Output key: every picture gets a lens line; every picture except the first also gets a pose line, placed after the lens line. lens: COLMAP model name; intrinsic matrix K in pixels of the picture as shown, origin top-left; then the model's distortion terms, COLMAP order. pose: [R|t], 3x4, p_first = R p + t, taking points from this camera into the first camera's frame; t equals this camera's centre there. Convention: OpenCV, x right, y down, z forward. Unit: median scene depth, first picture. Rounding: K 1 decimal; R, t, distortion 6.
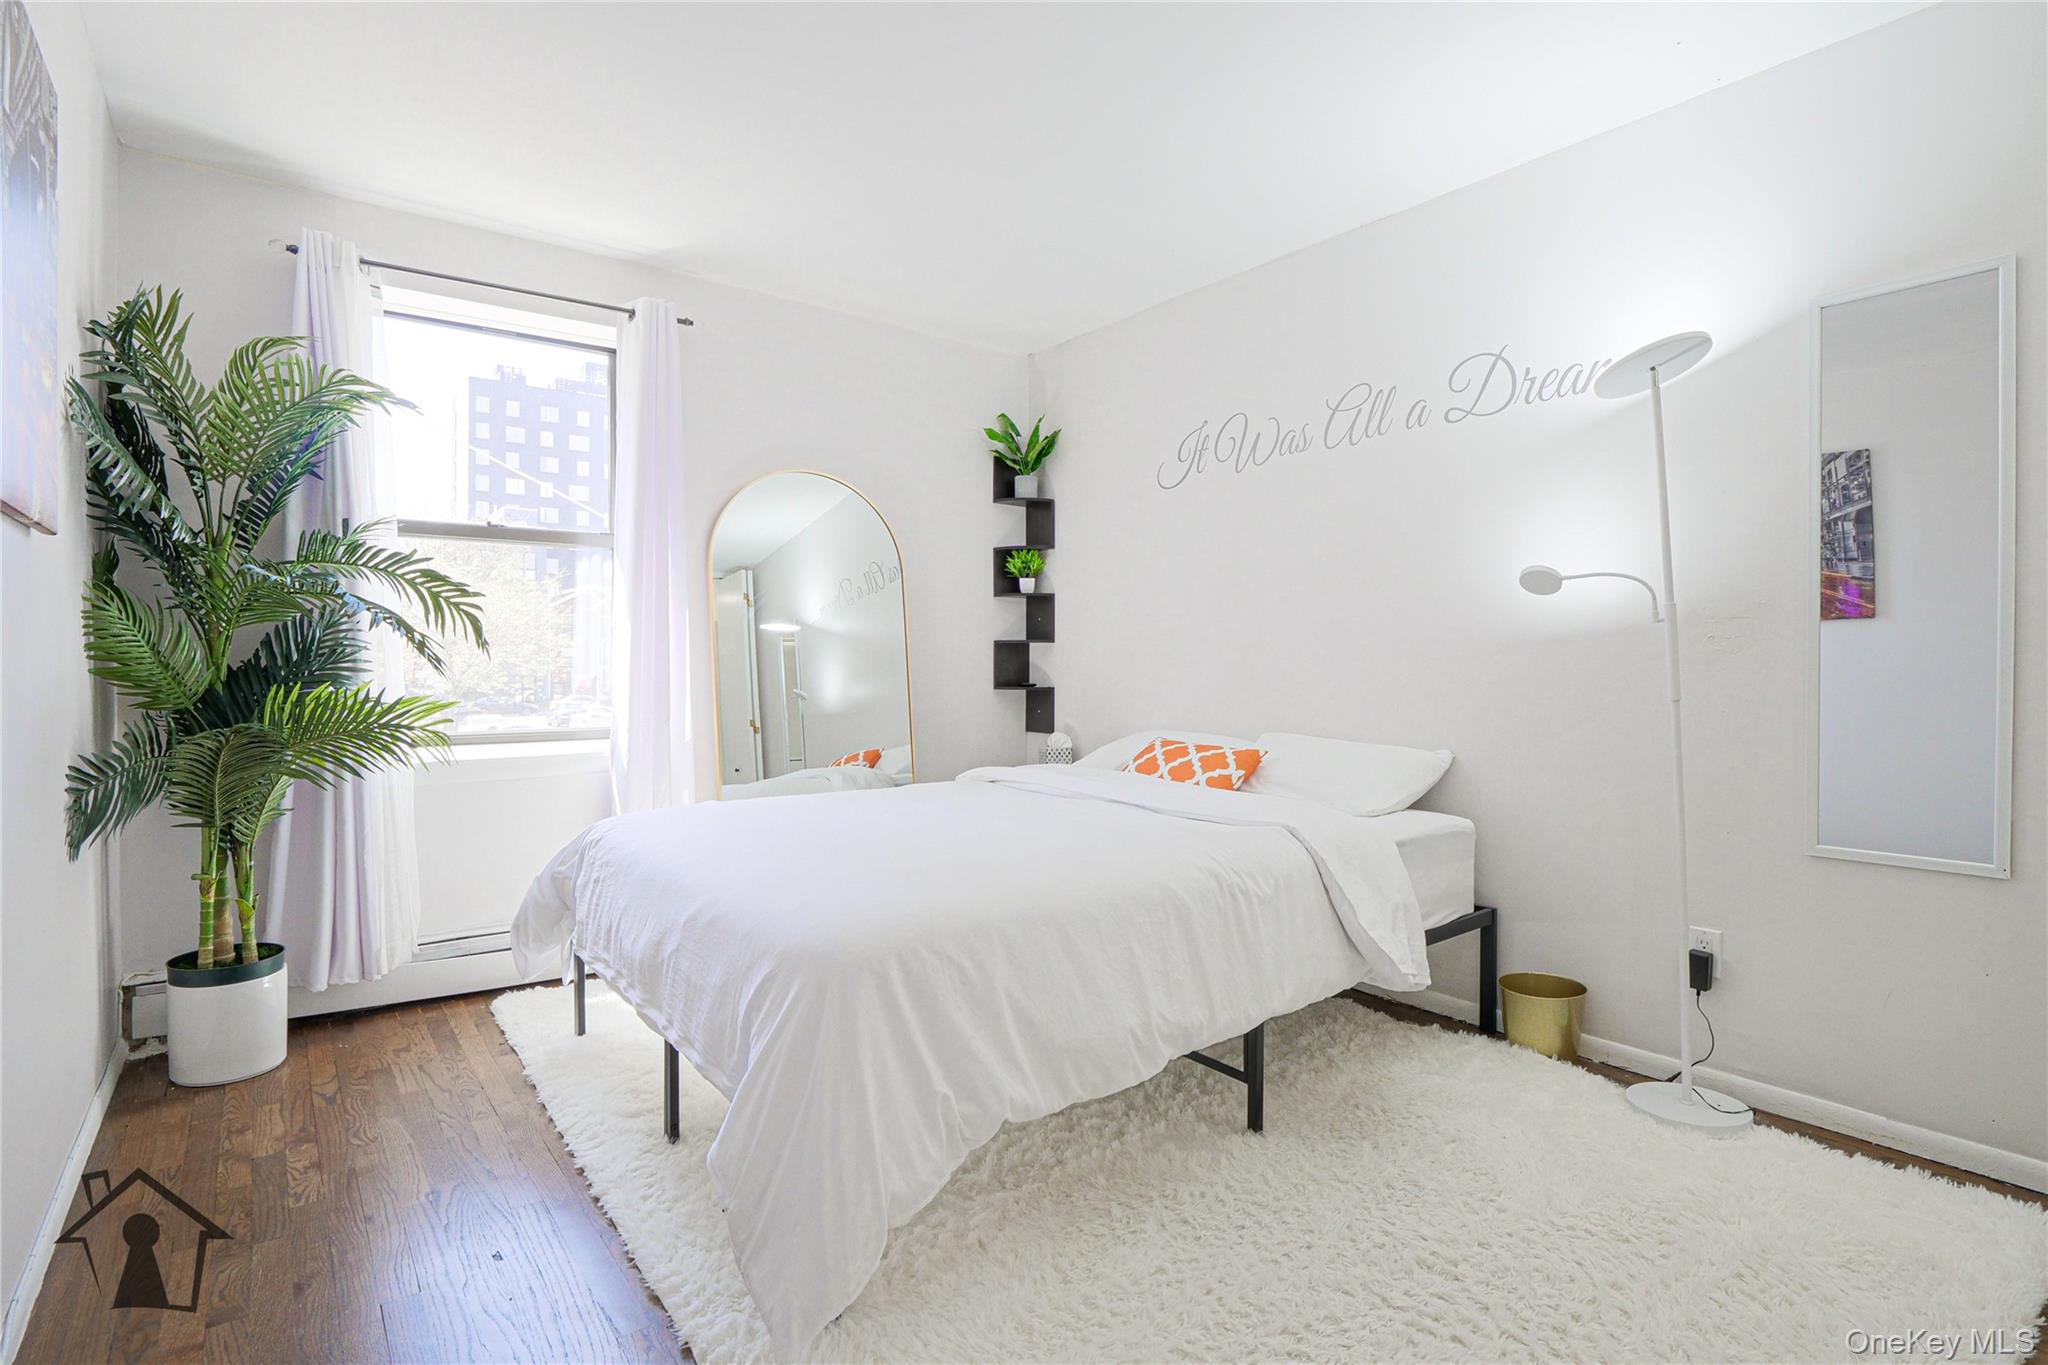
lens RADIAL K [[995.6, 0, 1024.0], [0, 995.6, 682.5], [0, 0, 1]] dist [-0.014091, -0.000669]
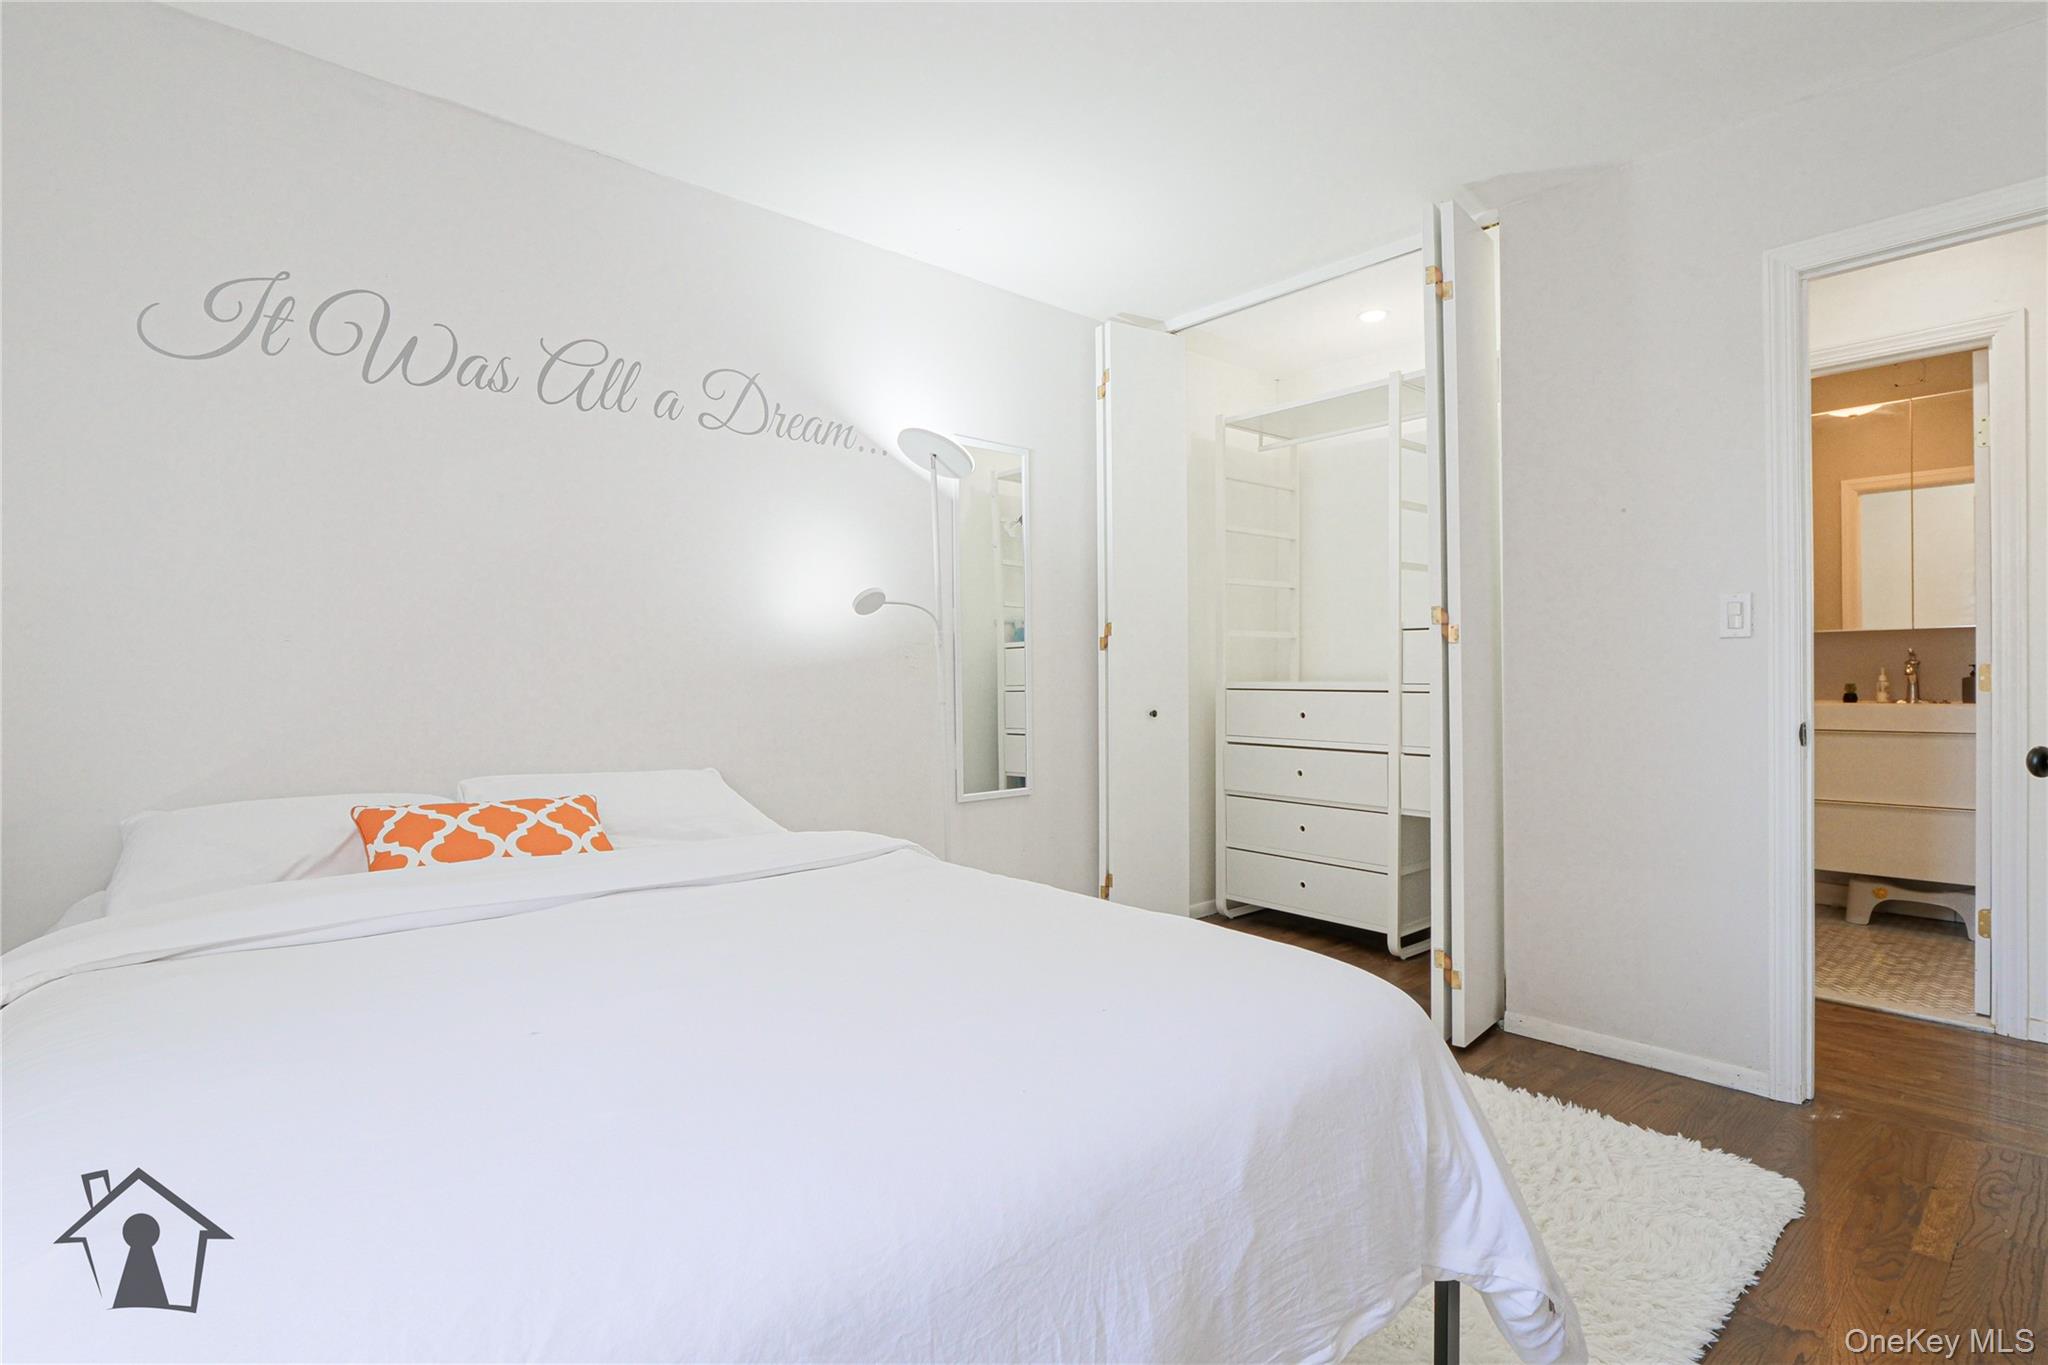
lens RADIAL K [[995.6, 0, 1024.0], [0, 995.6, 682.5], [0, 0, 1]] dist [-0.014091, -0.000669]
pose [[-0.065801, -0.003862, 0.997825, -0.510106], [0.021398, 0.999757, 0.005280, -0.011551], [-0.997603, 0.021699, -0.065703, 0.699631]]
